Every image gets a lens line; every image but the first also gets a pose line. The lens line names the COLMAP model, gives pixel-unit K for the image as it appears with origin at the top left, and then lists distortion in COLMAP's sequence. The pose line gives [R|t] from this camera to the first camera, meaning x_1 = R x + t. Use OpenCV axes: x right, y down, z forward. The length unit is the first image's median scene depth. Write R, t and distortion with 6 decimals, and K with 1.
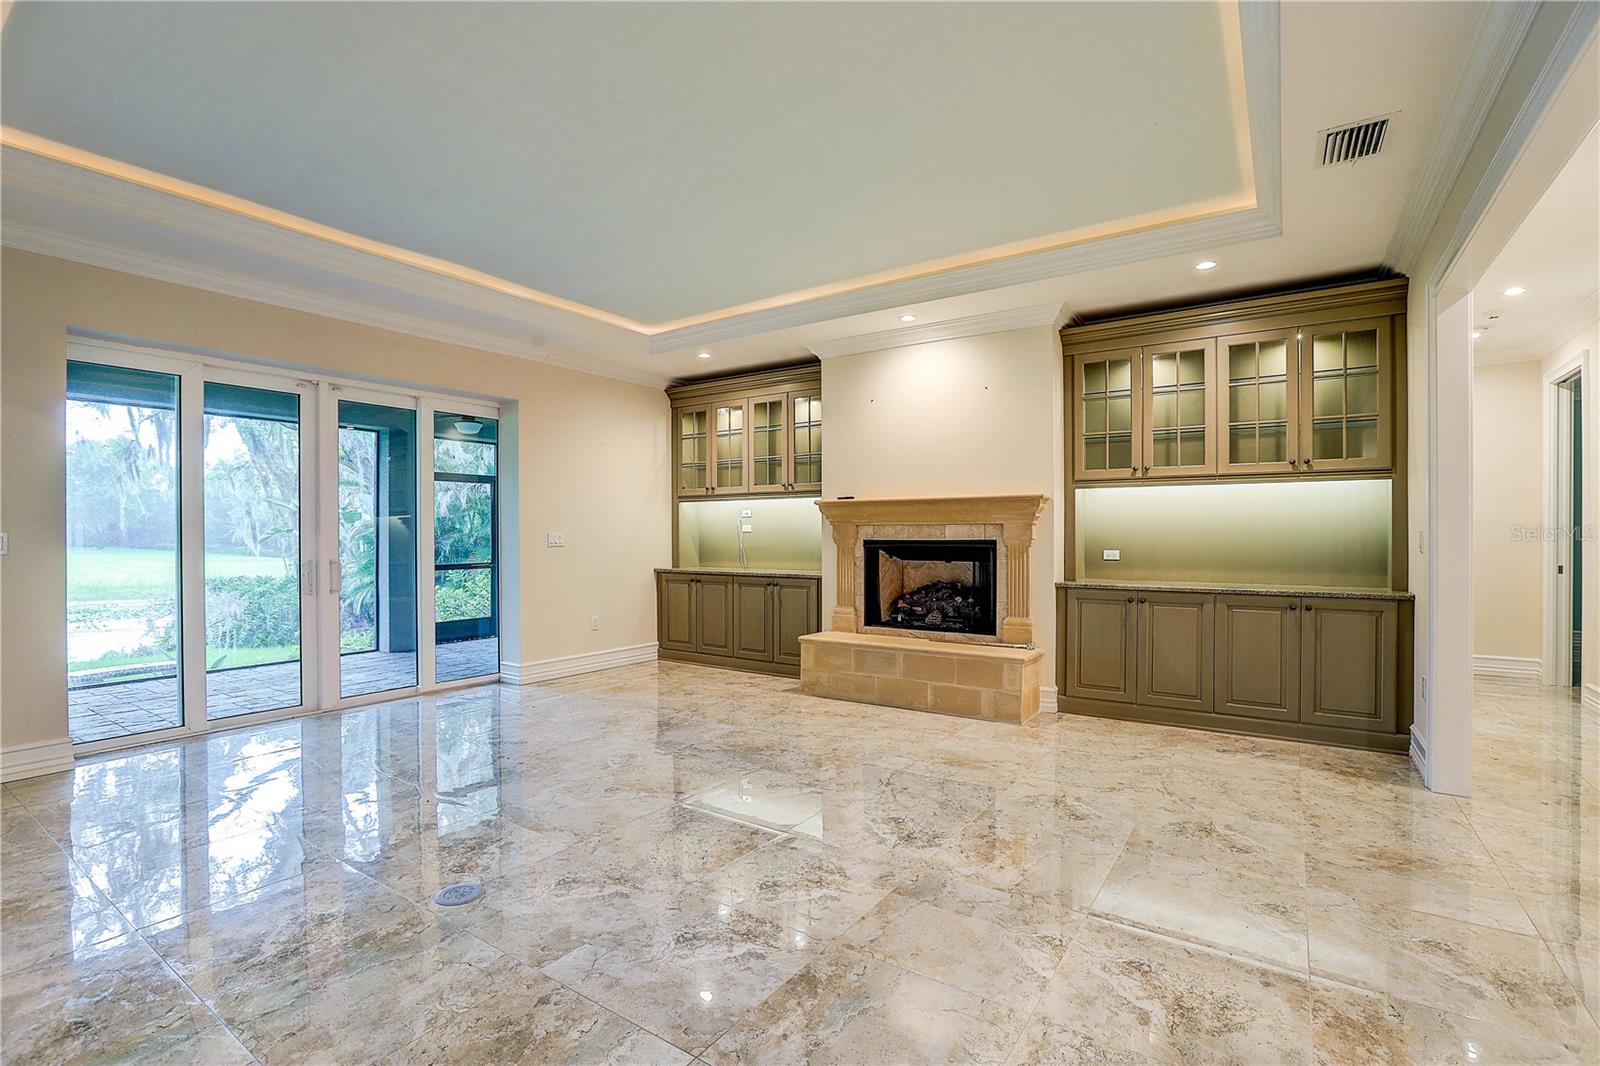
lens RADIAL K [[737.6, 0, 802.3], [0, 737.6, 538.2], [0, 0, 1]] dist [-0.028316, 0.001195]
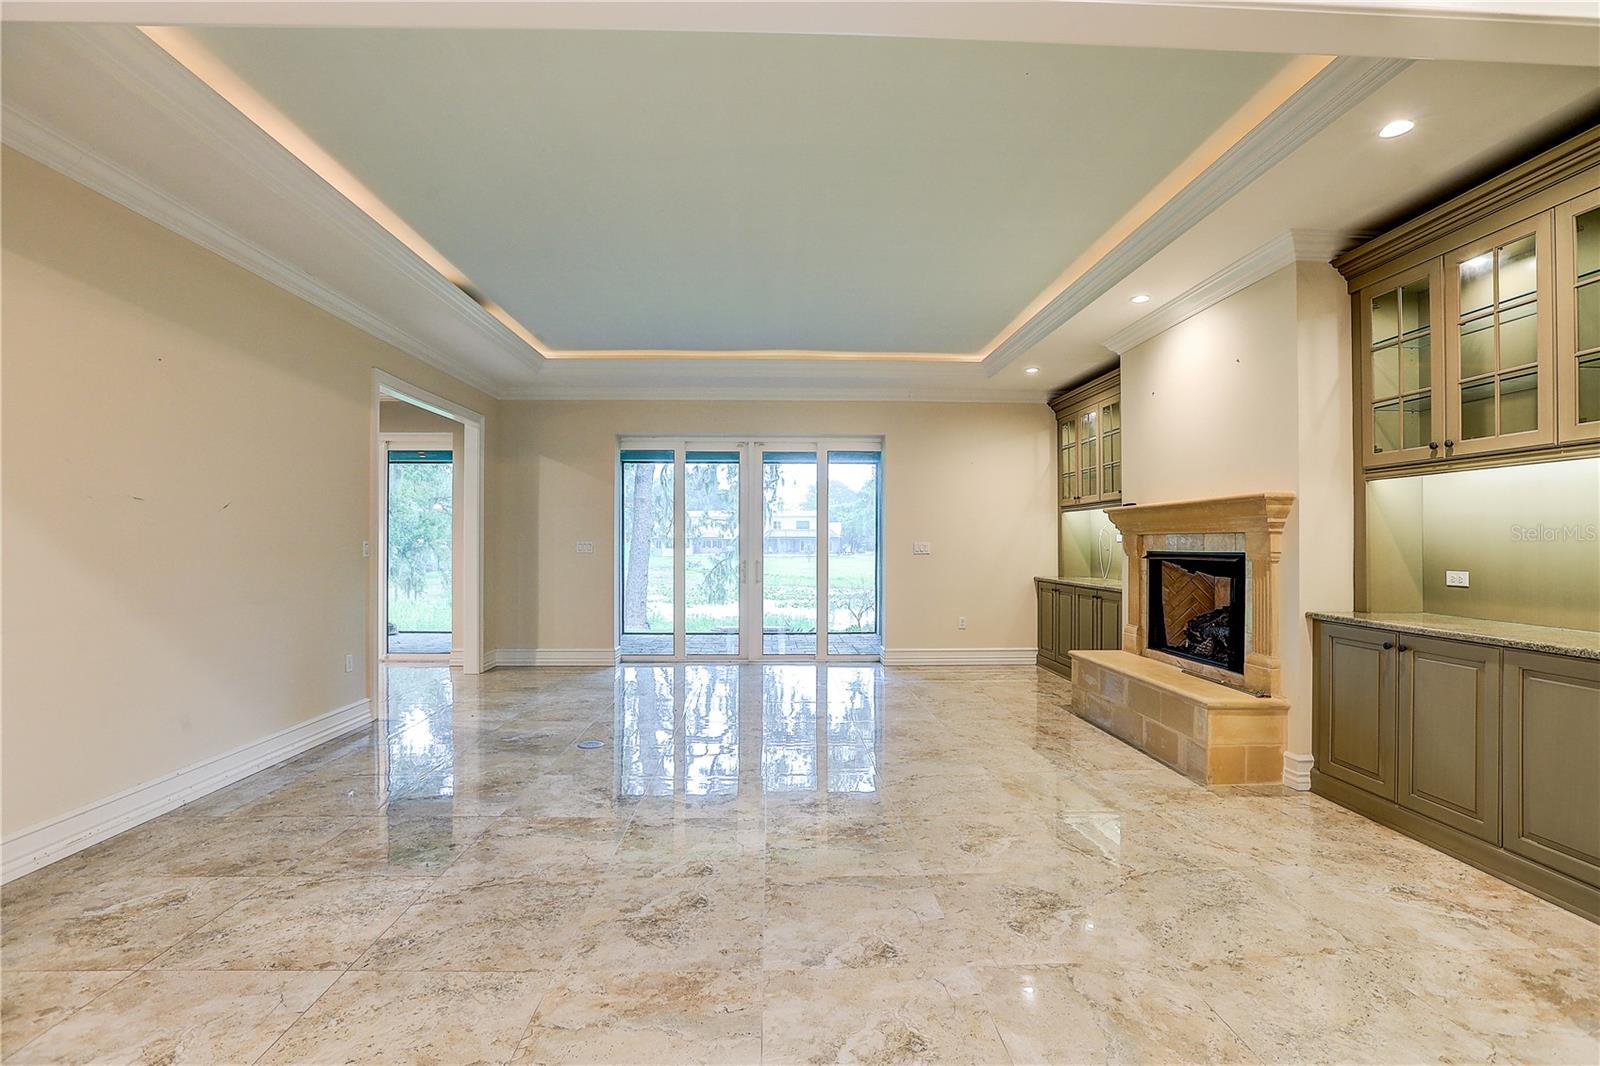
lens RADIAL K [[755.8, 0, 826.7], [0, 755.8, 541.2], [0, 0, 1]] dist [0.023805, 0.000240]
pose [[0.617687, -0.000647, -0.786423, 0.636231], [-0.004076, 0.999984, -0.004025, -0.005178], [0.786413, 0.005691, 0.617675, 0.155807]]
